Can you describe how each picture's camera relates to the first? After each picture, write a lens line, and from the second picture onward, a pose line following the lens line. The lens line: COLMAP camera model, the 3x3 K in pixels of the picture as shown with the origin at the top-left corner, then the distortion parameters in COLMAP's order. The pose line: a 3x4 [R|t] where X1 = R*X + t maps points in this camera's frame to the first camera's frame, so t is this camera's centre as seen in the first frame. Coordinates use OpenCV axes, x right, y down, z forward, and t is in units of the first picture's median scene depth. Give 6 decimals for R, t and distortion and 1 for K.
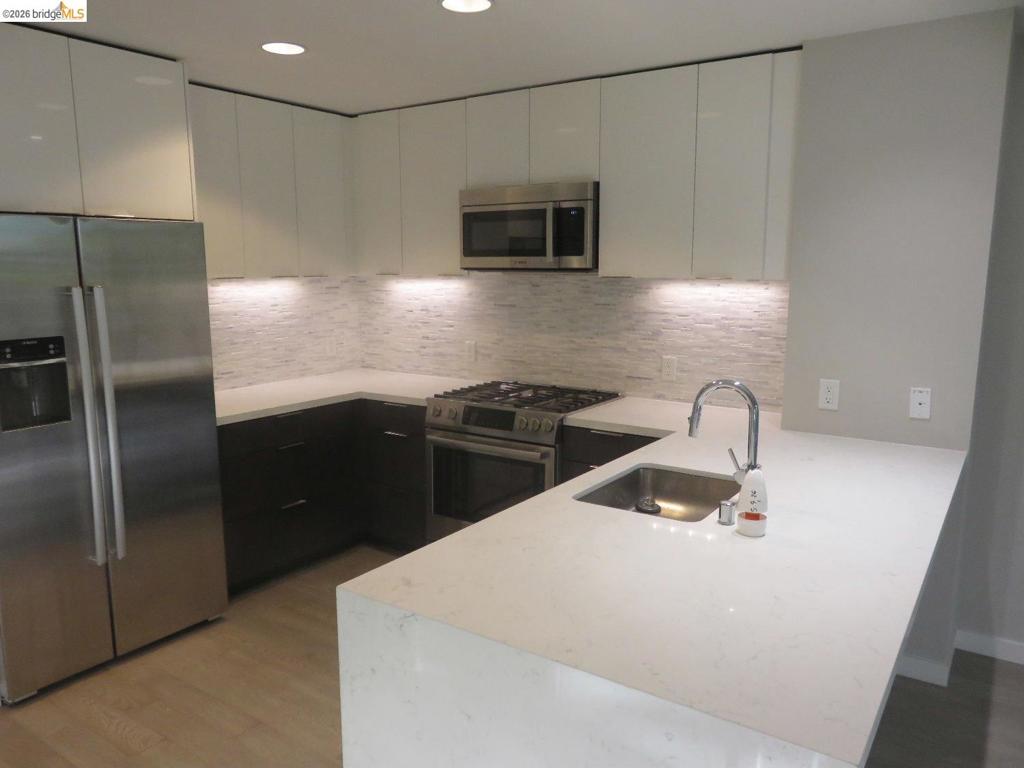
lens RADIAL K [[759.6, 0, 506.5], [0, 759.6, 383.9], [0, 0, 1]] dist [-0.004412, 0.000281]
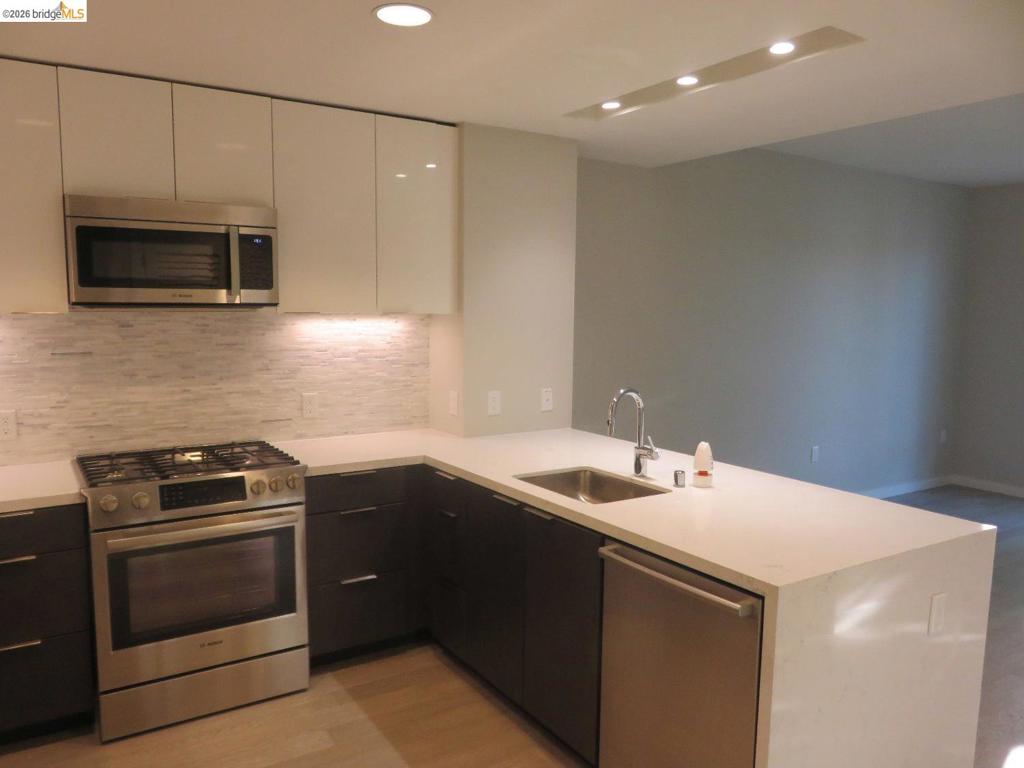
lens RADIAL K [[759.6, 0, 509.8], [0, 759.6, 383.5], [0, 0, 1]] dist [-0.004412, 0.000281]
pose [[0.398973, -0.091895, 0.912346, -0.569895], [0.136883, 0.989786, 0.039835, -0.051703], [-0.906688, 0.108992, 0.407476, 0.360742]]
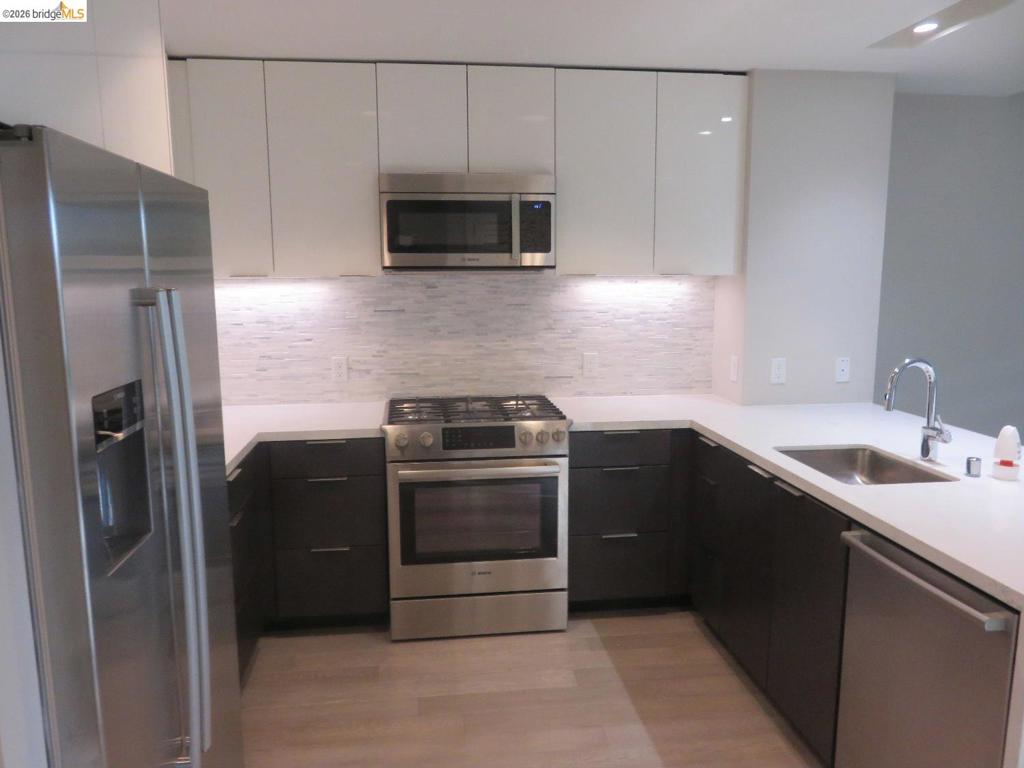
lens RADIAL K [[759.6, 0, 515.5], [0, 759.6, 381.7], [0, 0, 1]] dist [-0.004412, 0.000281]
pose [[0.750630, -0.098946, 0.653272, -0.523743], [0.107626, 0.993828, 0.026863, -0.035520], [-0.651898, 0.050145, 0.756646, 0.293559]]
